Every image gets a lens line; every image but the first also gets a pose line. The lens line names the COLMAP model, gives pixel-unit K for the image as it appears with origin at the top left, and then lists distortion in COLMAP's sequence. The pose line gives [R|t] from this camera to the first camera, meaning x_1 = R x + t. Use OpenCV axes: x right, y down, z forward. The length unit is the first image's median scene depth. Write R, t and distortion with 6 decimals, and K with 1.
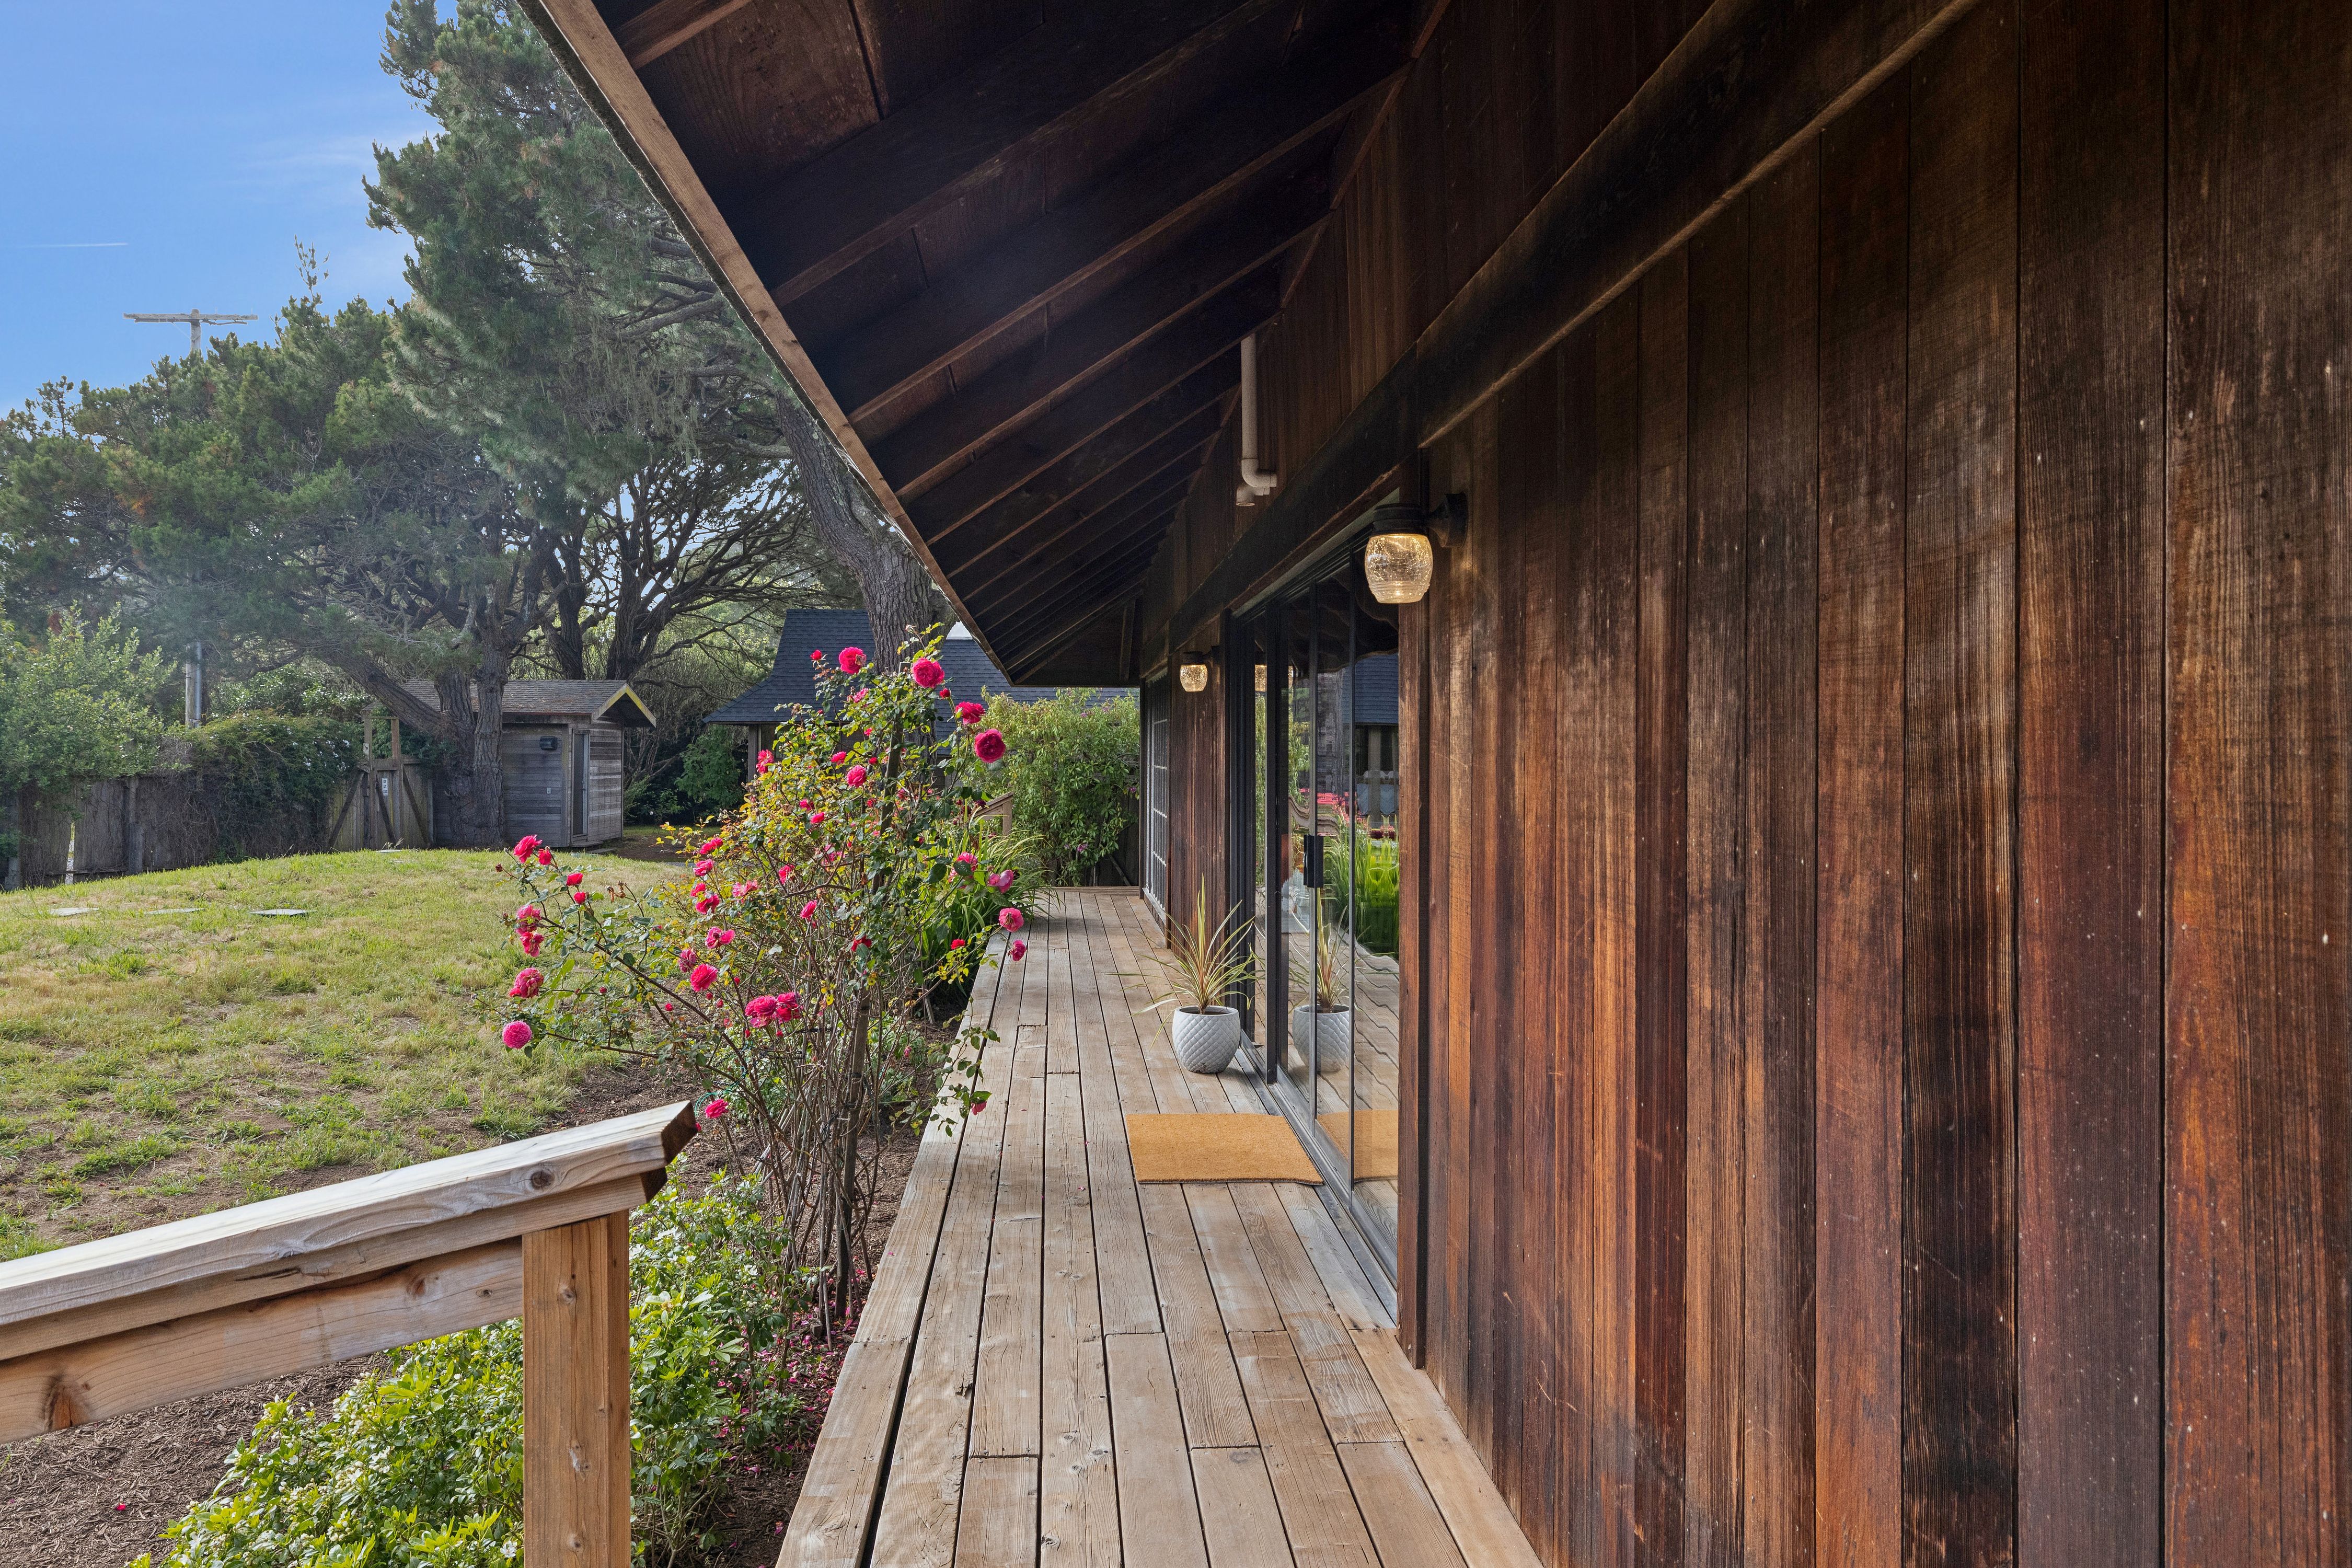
lens RADIAL K [[1567.0, 0, 1177.2], [0, 1567.0, 771.5], [0, 0, 1]] dist [-0.005950, 0.001332]
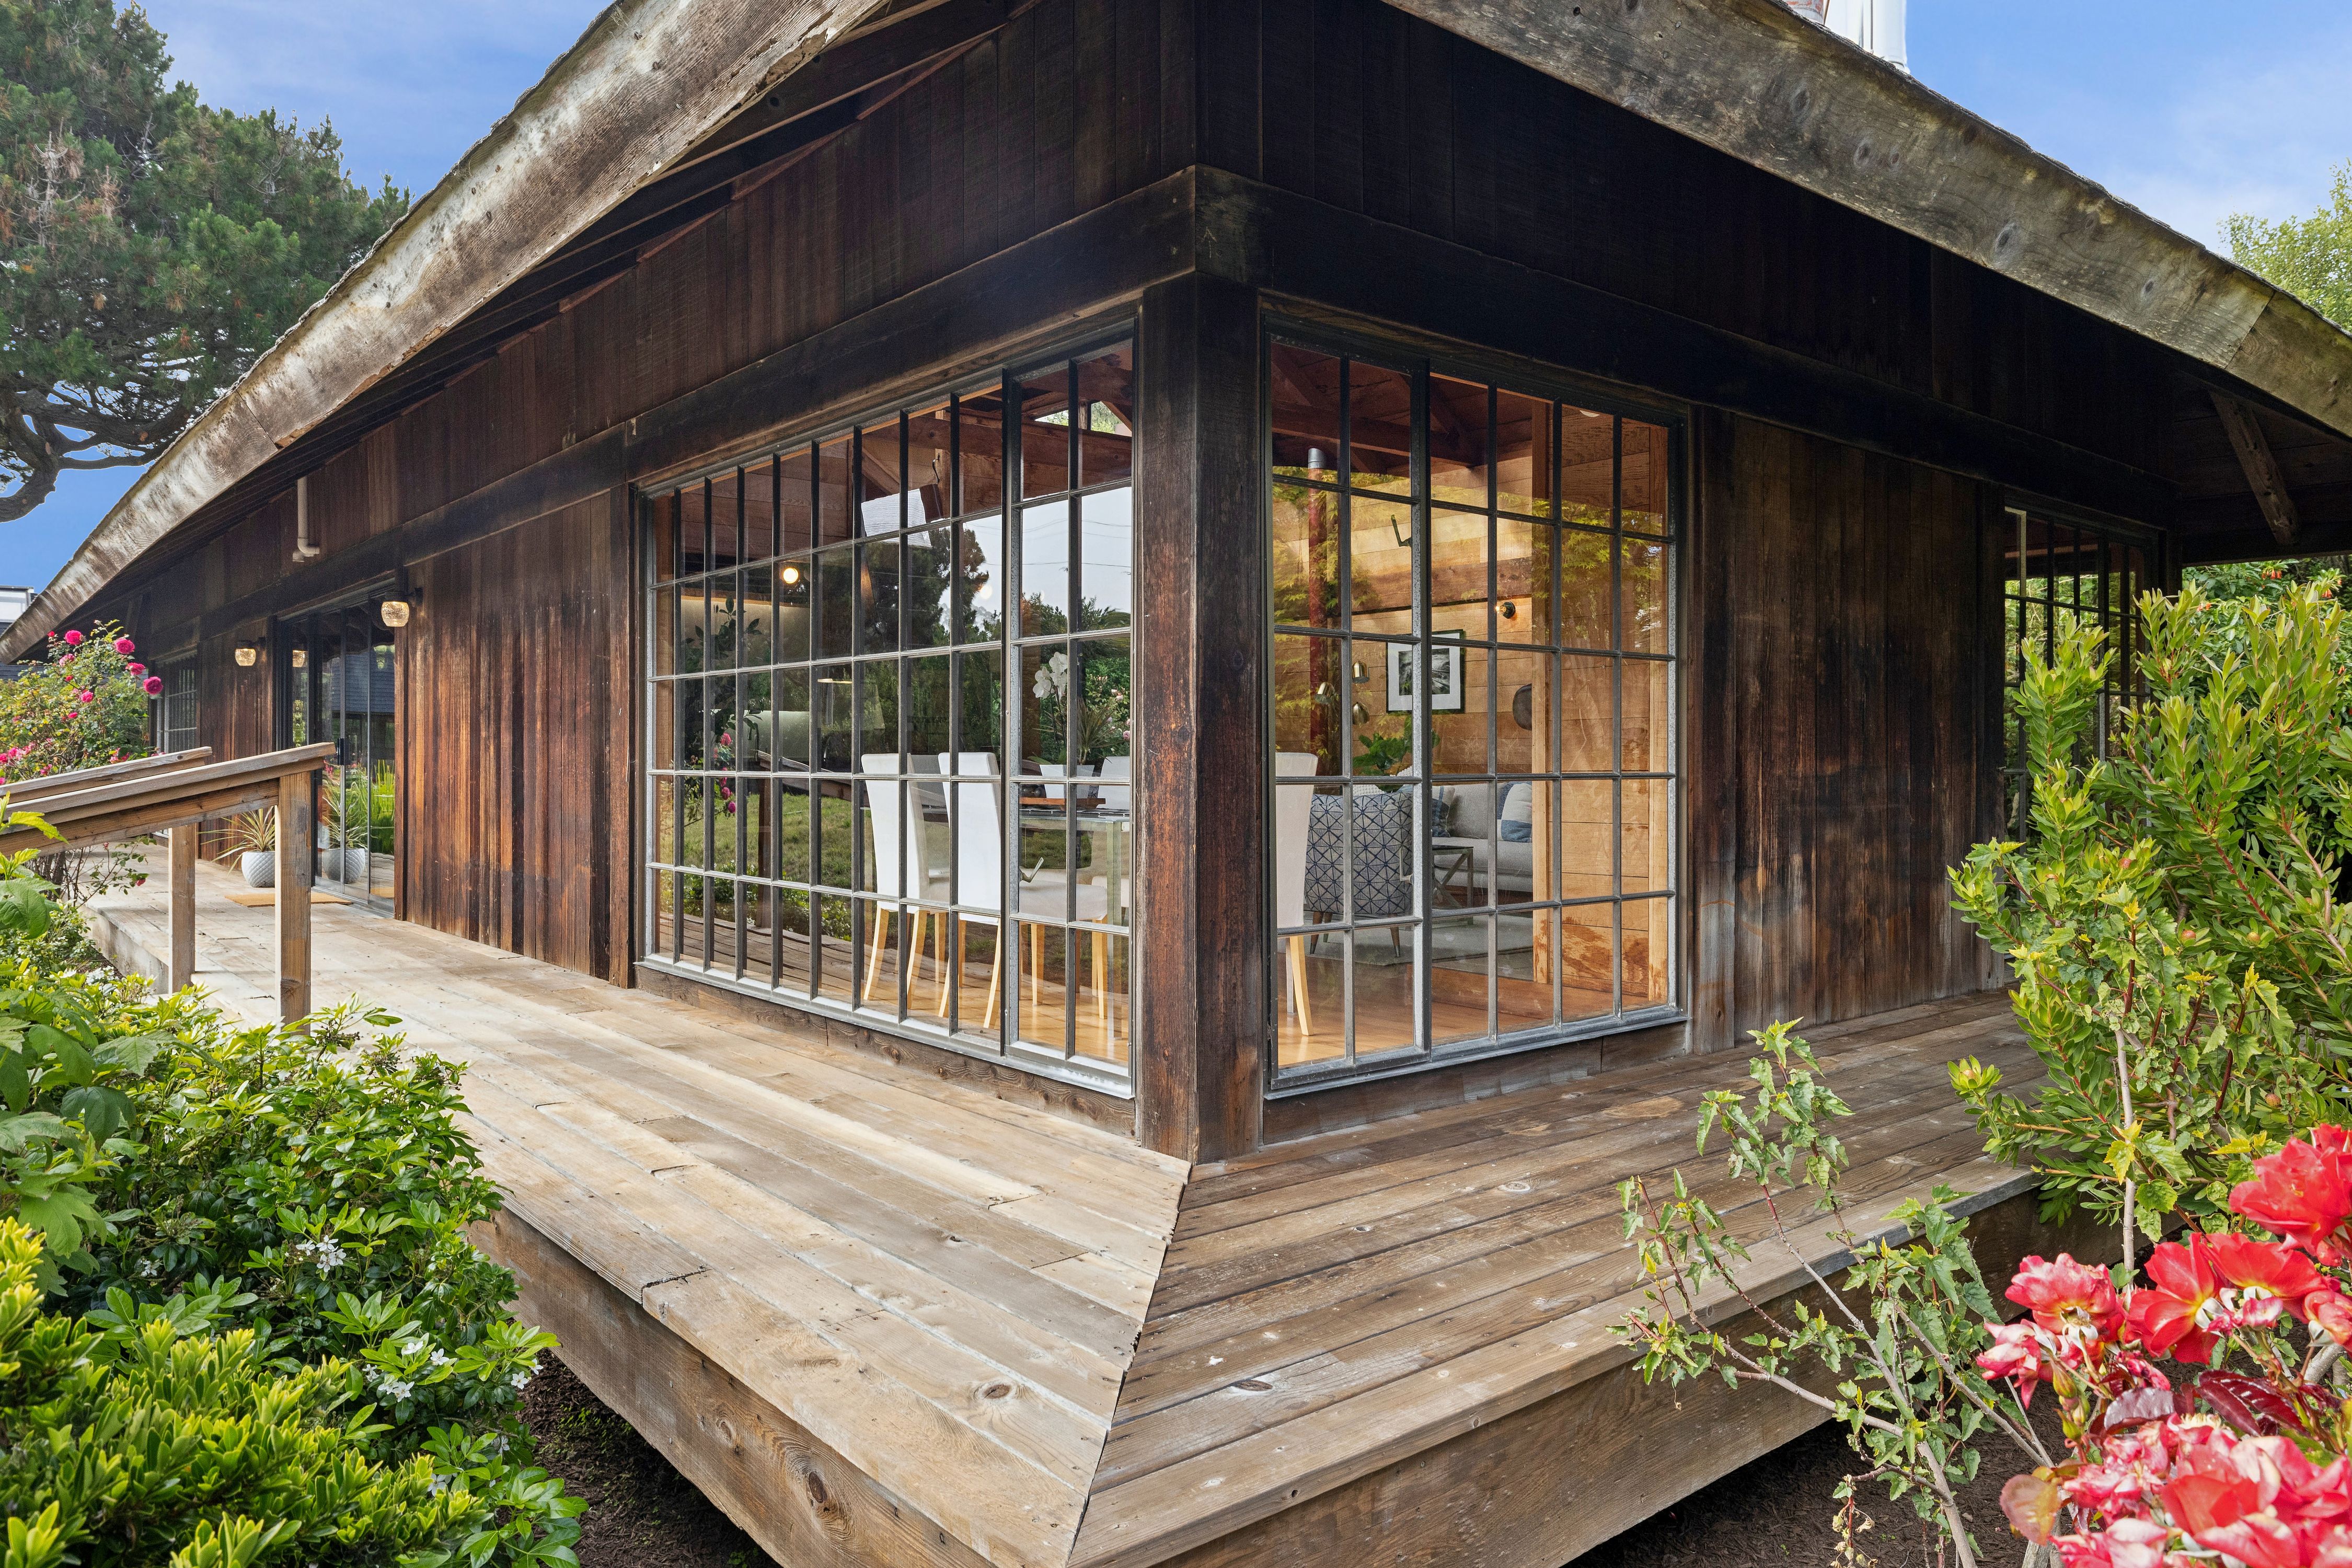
lens RADIAL K [[1567.0, 0, 1176.5], [0, 1567.0, 773.3], [0, 0, 1]] dist [-0.005950, 0.001332]
pose [[0.817832, 0.000298, 0.575457, -0.318382], [0.002952, 0.999985, -0.004714, 0.167387], [-0.575450, 0.005554, 0.817818, -2.037005]]
